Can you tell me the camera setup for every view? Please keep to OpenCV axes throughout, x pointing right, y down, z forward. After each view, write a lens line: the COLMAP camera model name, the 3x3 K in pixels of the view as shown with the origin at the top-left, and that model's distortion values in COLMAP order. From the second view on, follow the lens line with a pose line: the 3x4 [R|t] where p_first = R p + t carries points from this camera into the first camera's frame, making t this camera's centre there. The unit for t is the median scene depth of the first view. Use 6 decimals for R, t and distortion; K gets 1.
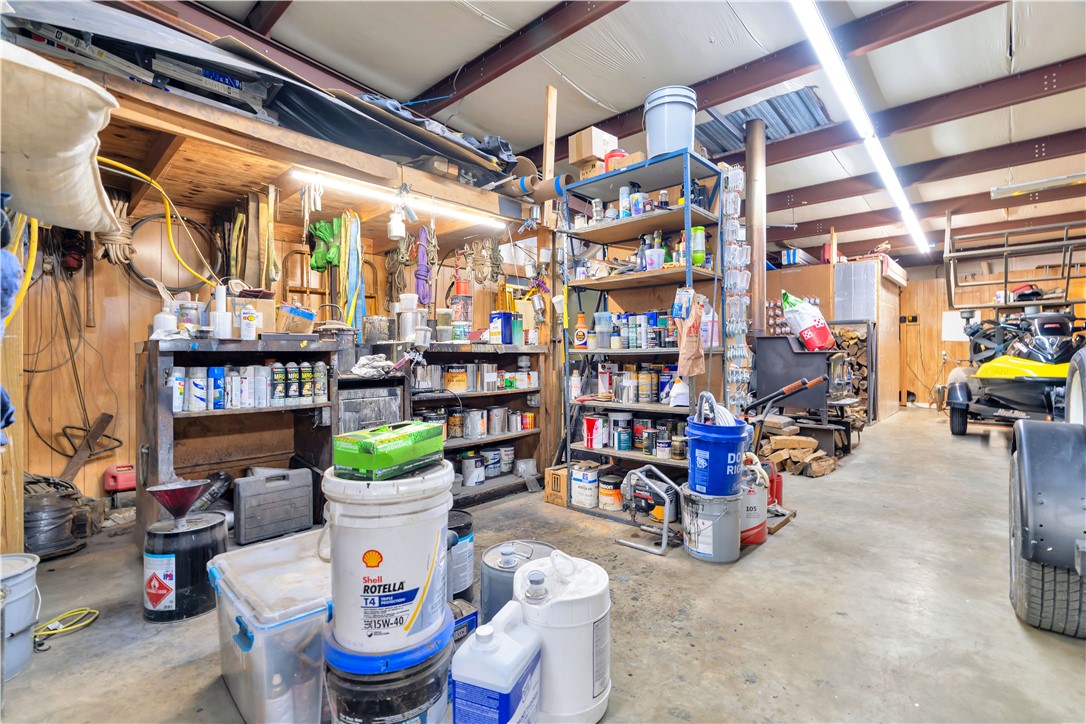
lens RADIAL K [[488.5, 0, 544.9], [0, 488.5, 361.5], [0, 0, 1]] dist [-0.002556, 0.000676]
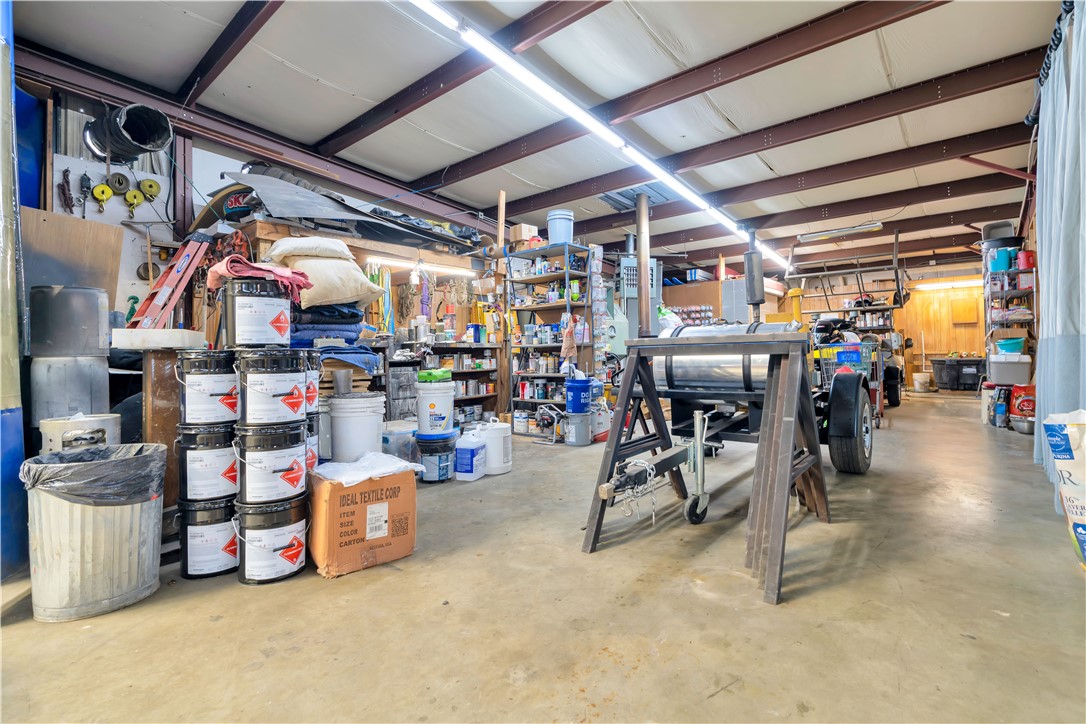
lens RADIAL K [[497.2, 0, 546.9], [0, 497.2, 346.7], [0, 0, 1]] dist [0.000401, 0.000340]
pose [[0.998803, -0.013705, 0.046959, 0.094794], [0.015027, 0.999498, -0.027903, 0.034854], [-0.046553, 0.028576, 0.998507, -0.837269]]
